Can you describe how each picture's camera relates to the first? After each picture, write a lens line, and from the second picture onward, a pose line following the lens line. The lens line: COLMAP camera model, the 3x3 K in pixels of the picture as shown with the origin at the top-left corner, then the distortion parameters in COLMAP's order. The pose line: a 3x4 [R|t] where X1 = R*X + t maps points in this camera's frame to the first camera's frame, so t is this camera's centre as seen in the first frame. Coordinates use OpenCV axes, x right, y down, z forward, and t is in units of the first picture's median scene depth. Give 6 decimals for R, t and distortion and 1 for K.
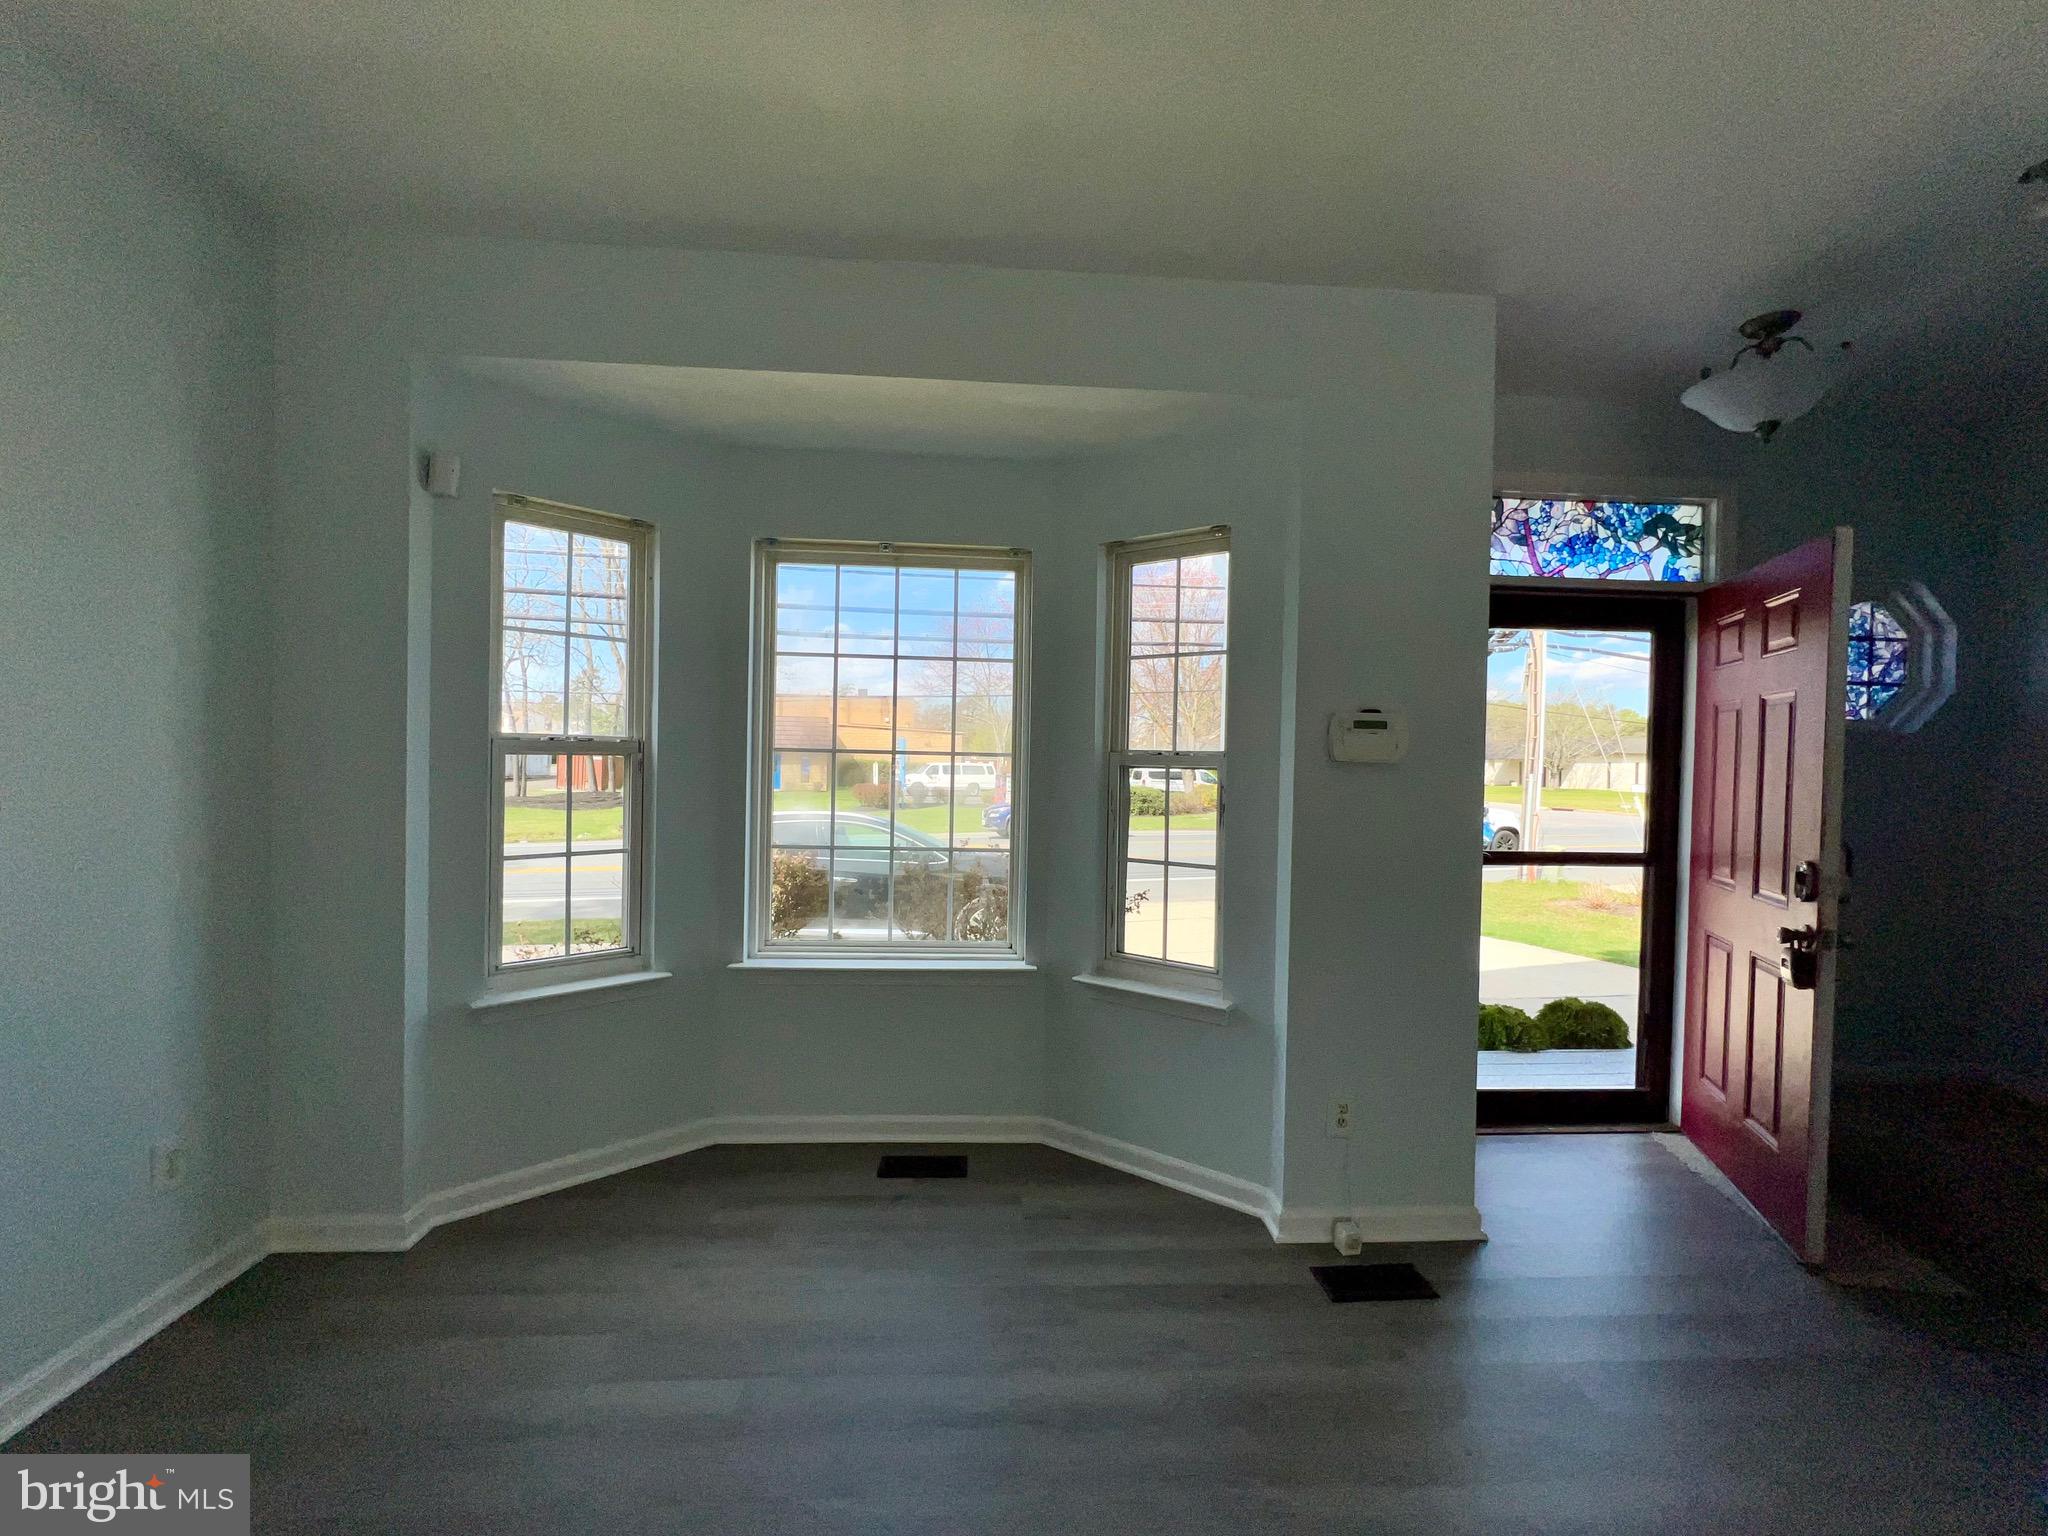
lens RADIAL K [[821.7, 0, 1022.0], [0, 821.7, 767.0], [0, 0, 1]] dist [-0.001060, -0.000036]
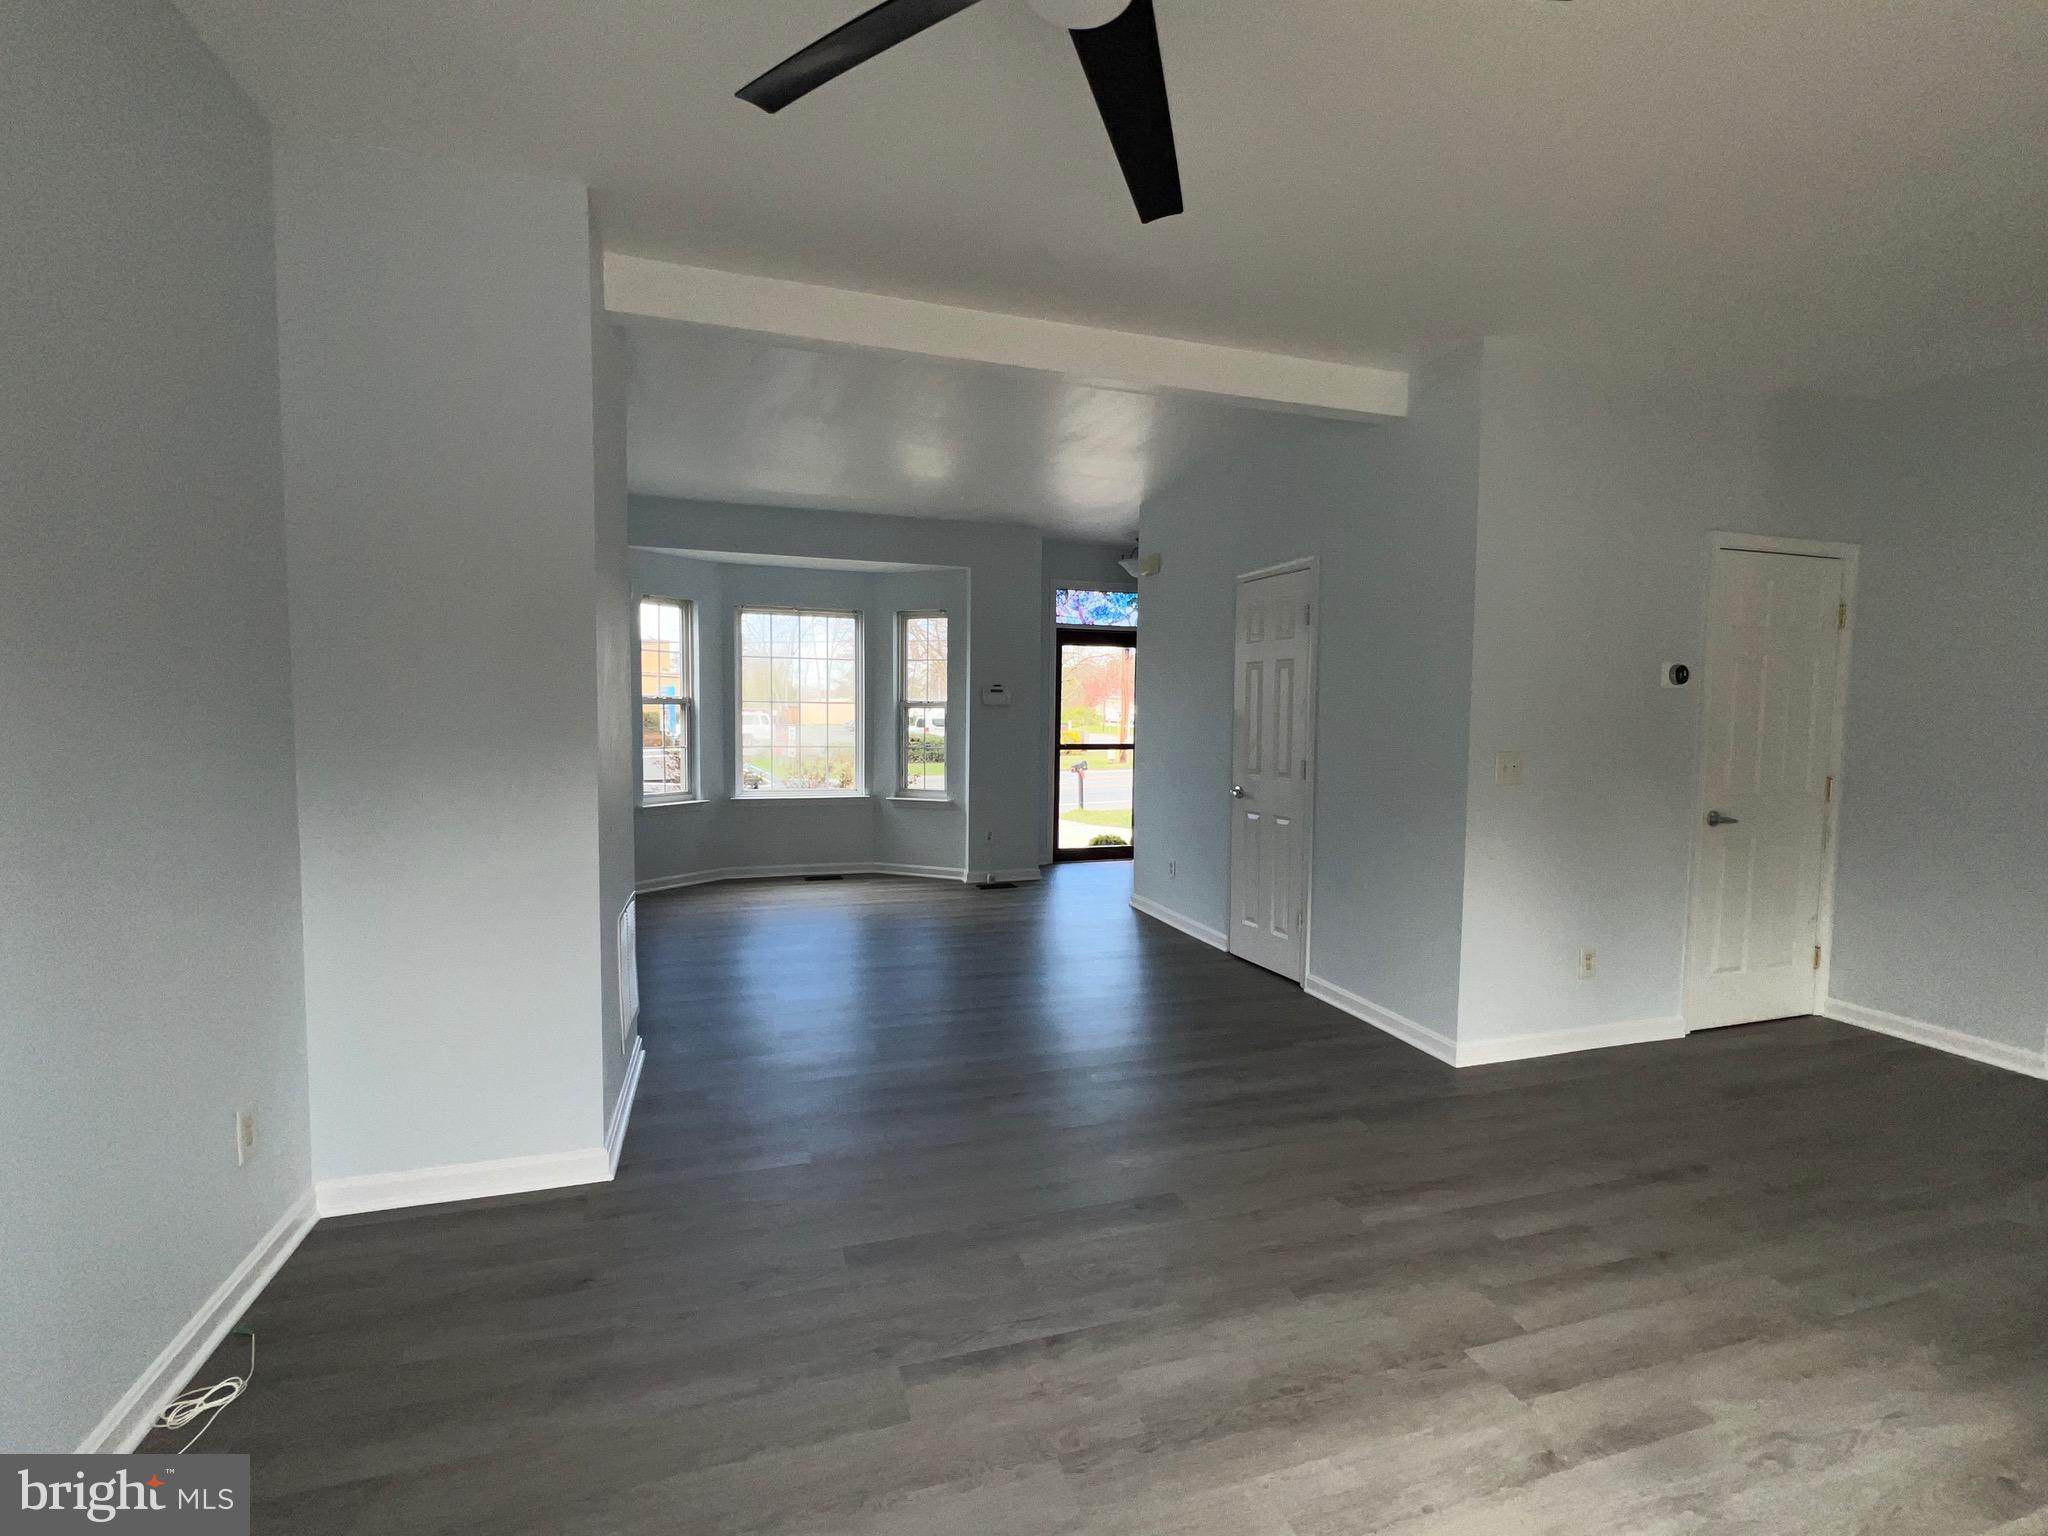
lens RADIAL K [[916.7, 0, 1024.6], [0, 916.7, 765.7], [0, 0, 1]] dist [-0.000194, 0.000198]
pose [[0.969056, -0.024666, 0.245607, -0.191468], [0.011014, 0.998325, 0.056803, 0.020030], [-0.246596, -0.052340, 0.967704, -1.597851]]
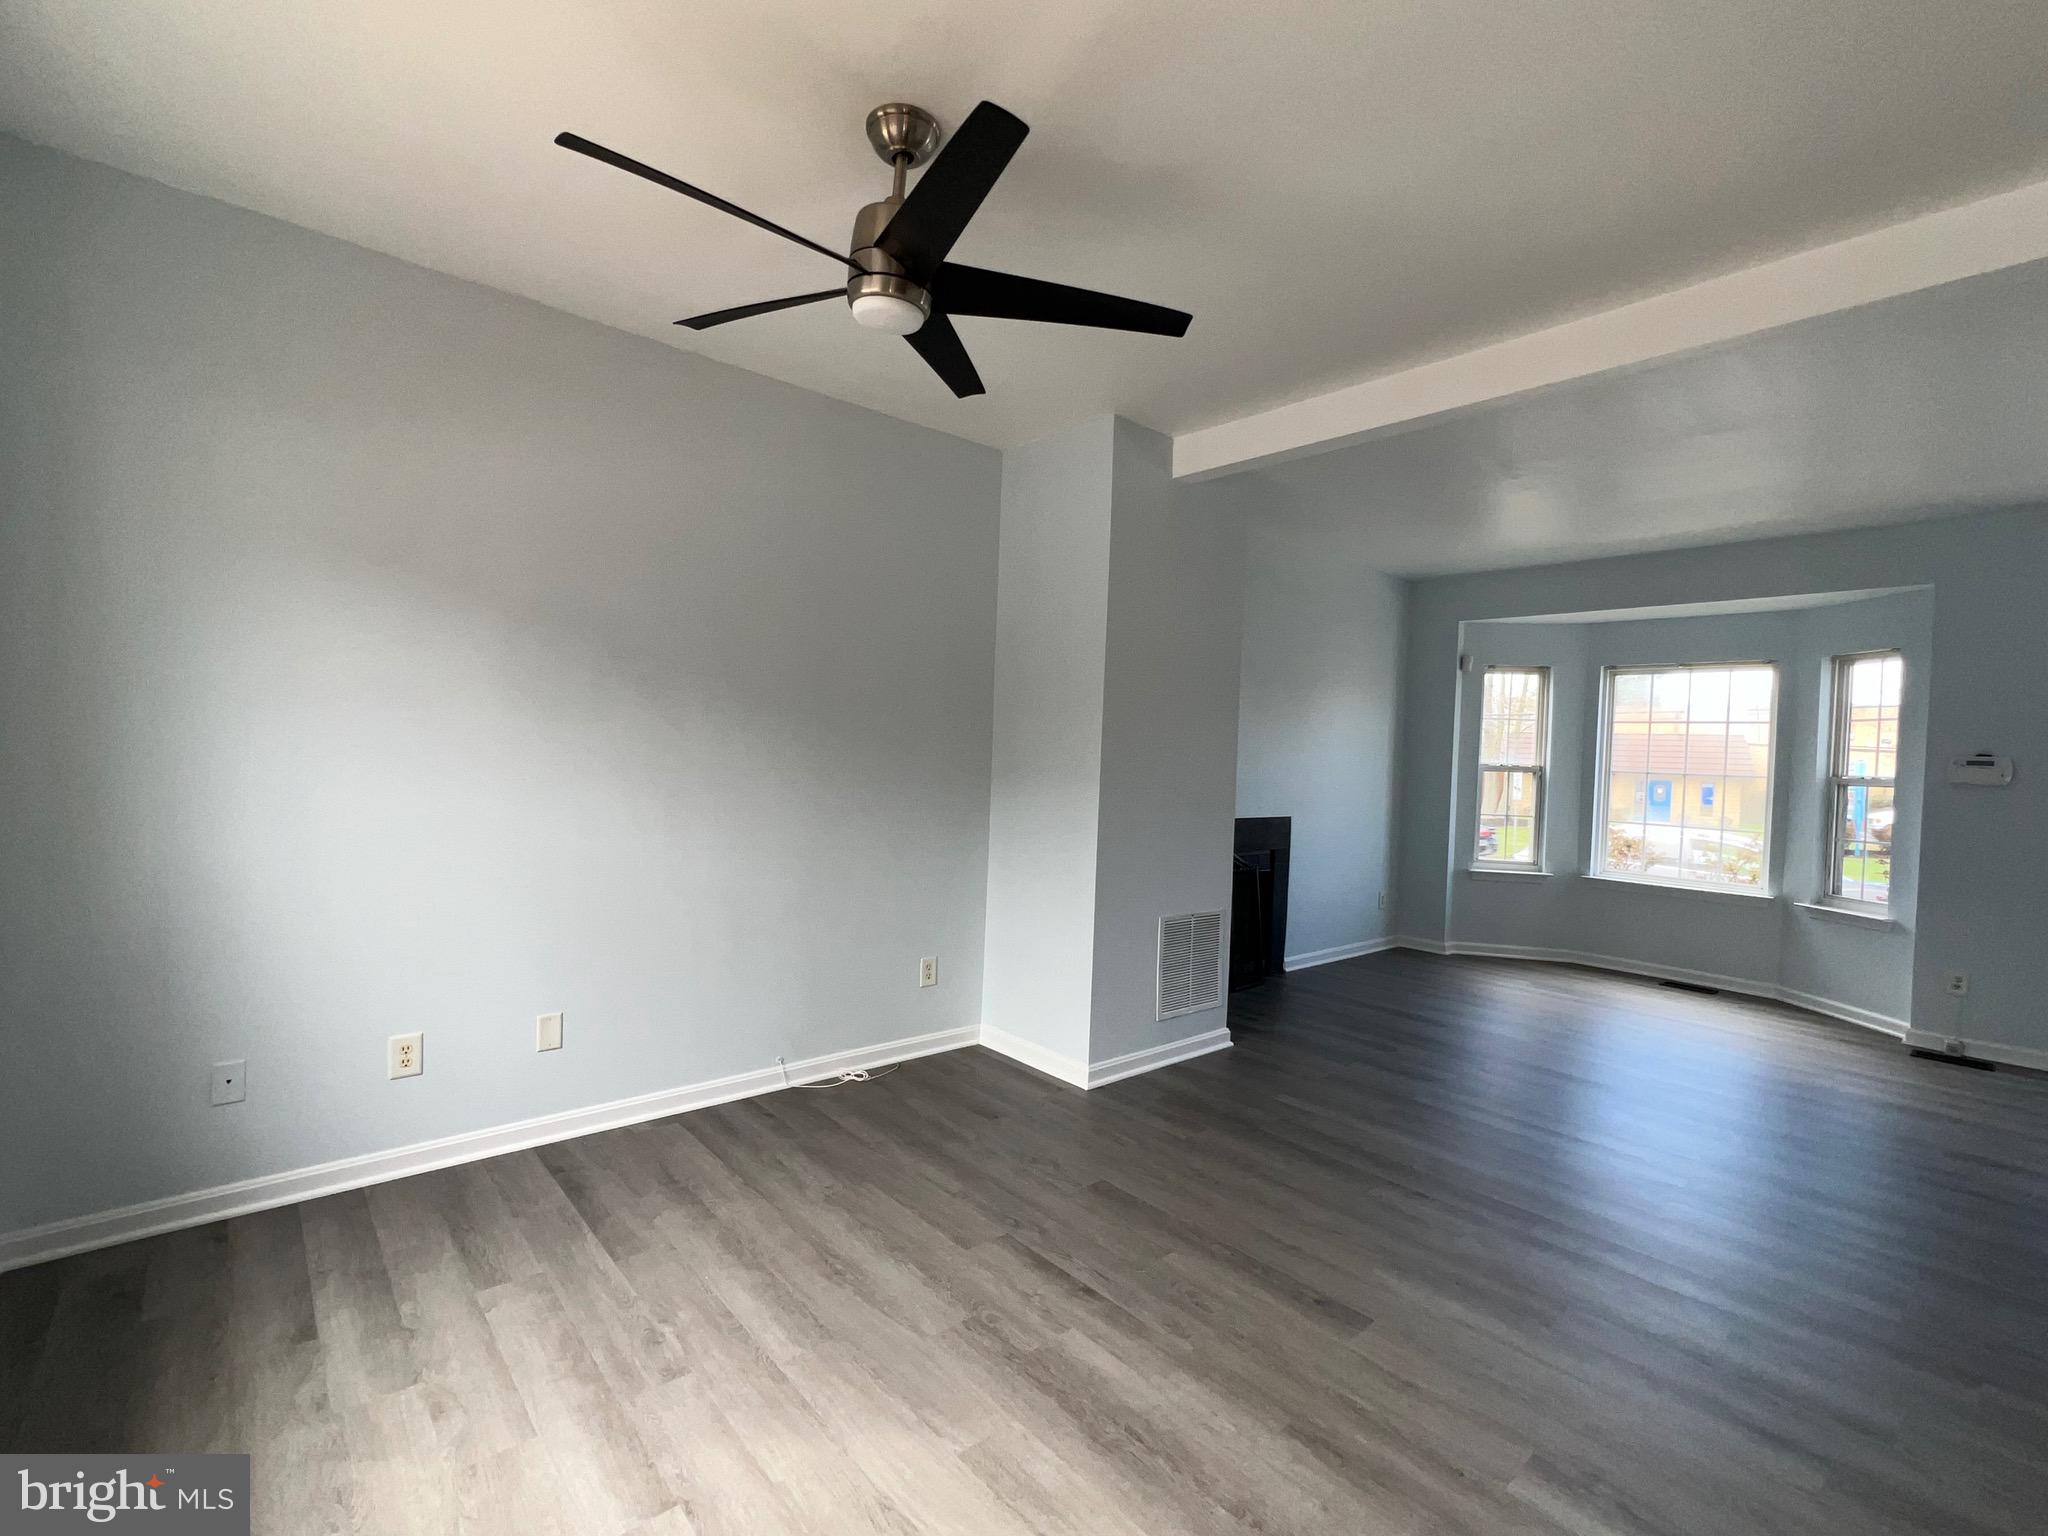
lens RADIAL K [[916.9, 0, 1020.9], [0, 916.9, 767.1], [0, 0, 1]] dist [-0.001841, 0.000422]
pose [[0.608813, 0.014469, -0.793182, 0.598787], [-0.033923, 0.999394, -0.007806, 0.035155], [0.792588, 0.031659, 0.608935, -1.514635]]
